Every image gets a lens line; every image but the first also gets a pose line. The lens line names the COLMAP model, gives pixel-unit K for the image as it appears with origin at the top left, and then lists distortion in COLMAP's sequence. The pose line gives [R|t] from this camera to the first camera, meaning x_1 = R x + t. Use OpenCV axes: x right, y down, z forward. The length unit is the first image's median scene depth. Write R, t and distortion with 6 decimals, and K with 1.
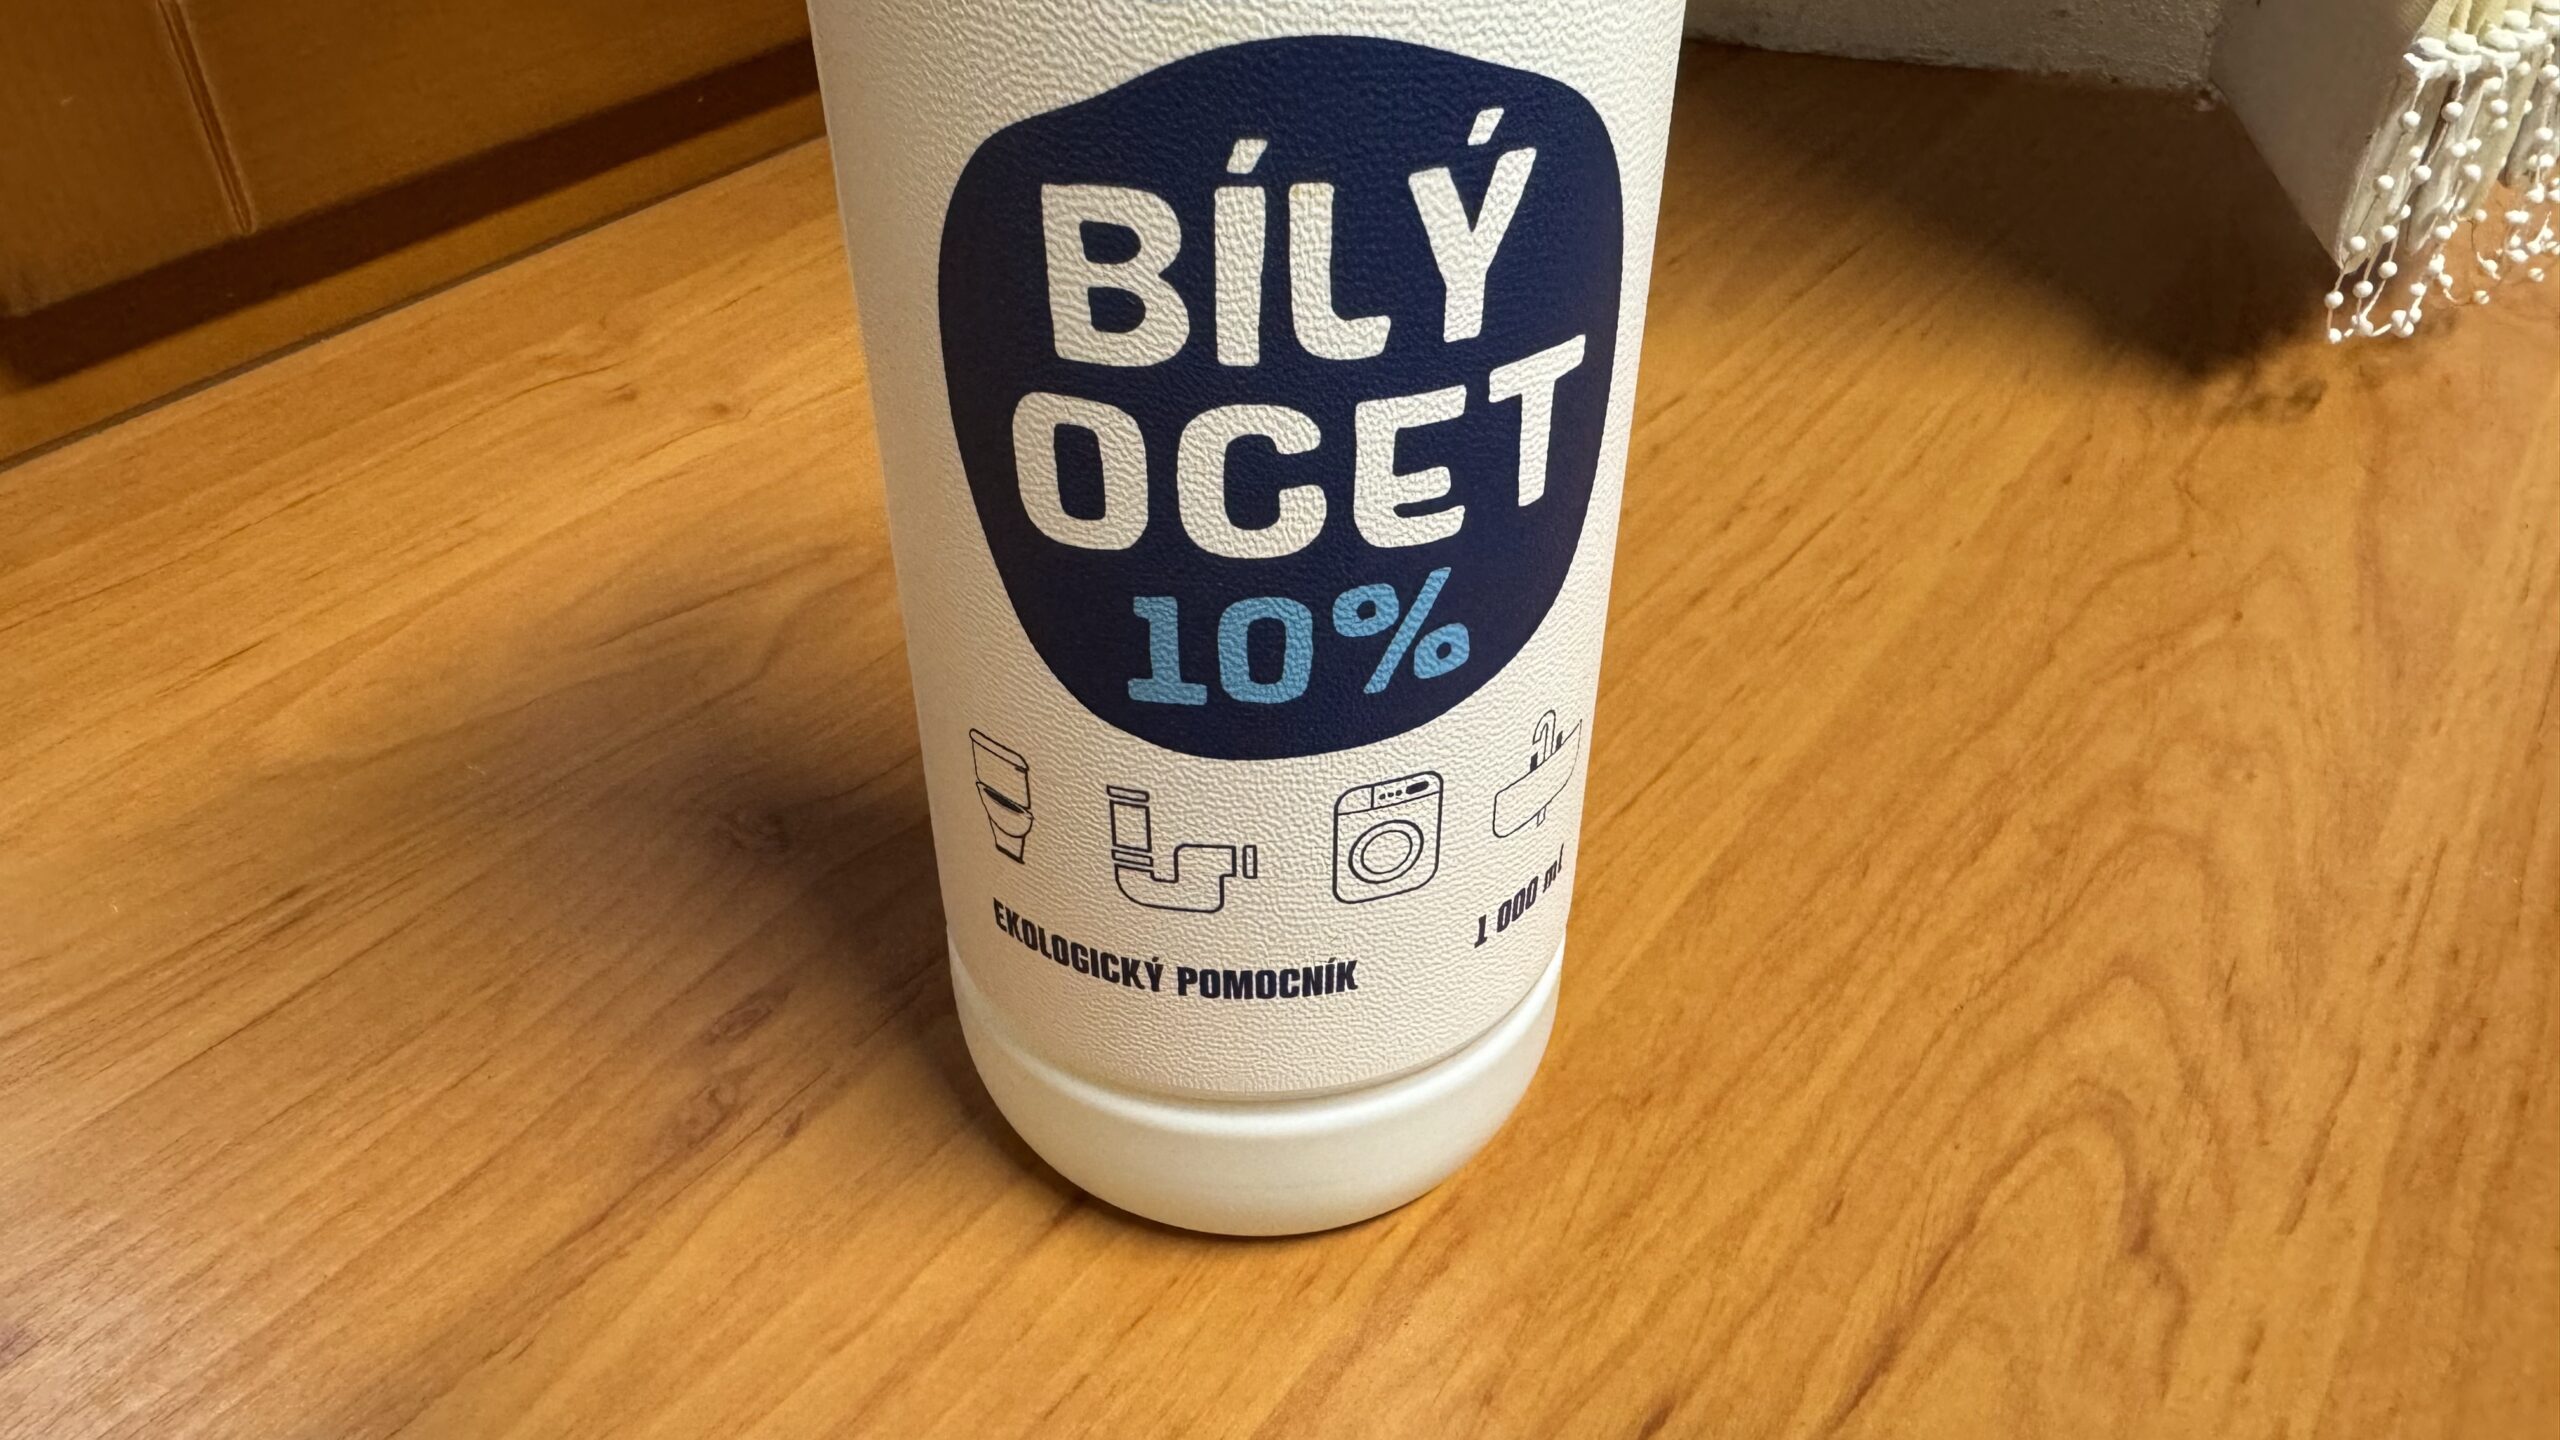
lens RADIAL K [[1839.7, 0, 1280.0], [0, 1839.7, 720.0], [0, 0, 1]] dist [-0.001463, 0.000719]
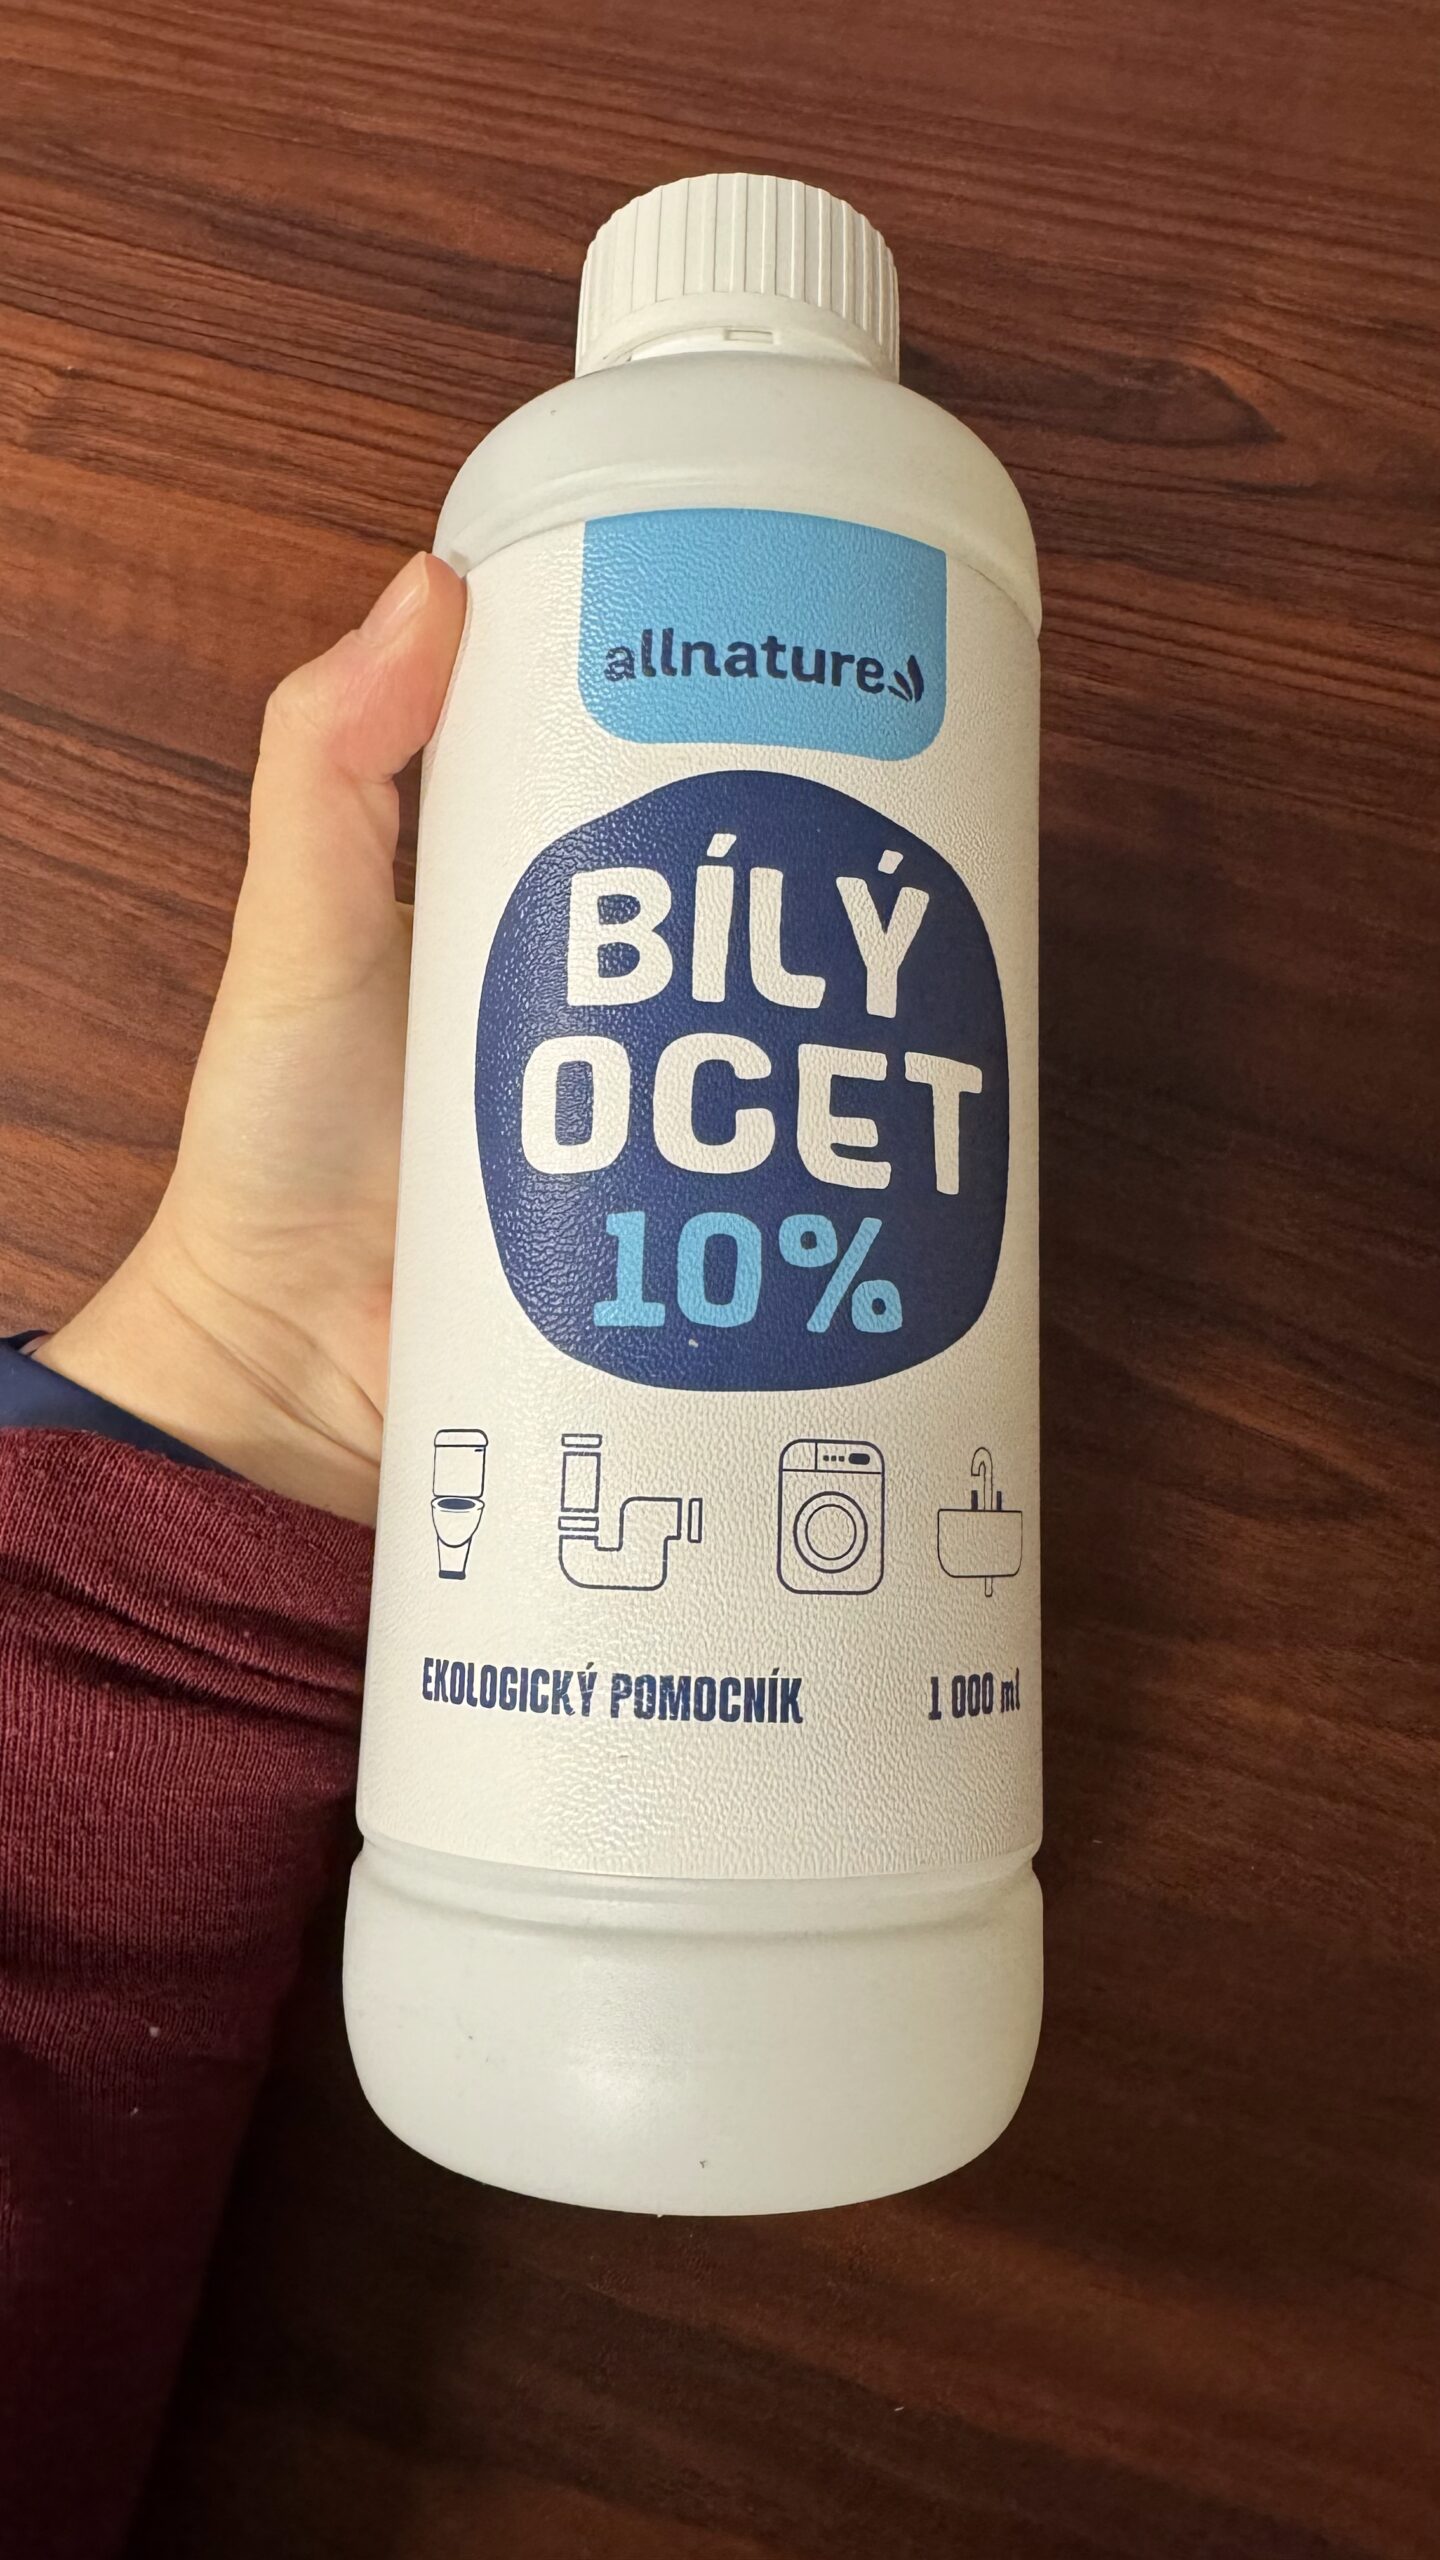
lens RADIAL K [[1839.7, 0, 746.9], [0, 1839.7, 1131.2], [0, 0, 1]] dist [-0.001463, 0.000719]
pose [[0.999600, 0.025546, -0.012149, 0.020699], [-0.026006, 0.660890, -0.750032, 0.763908], [-0.011131, 0.750047, 0.661290, 0.191377]]
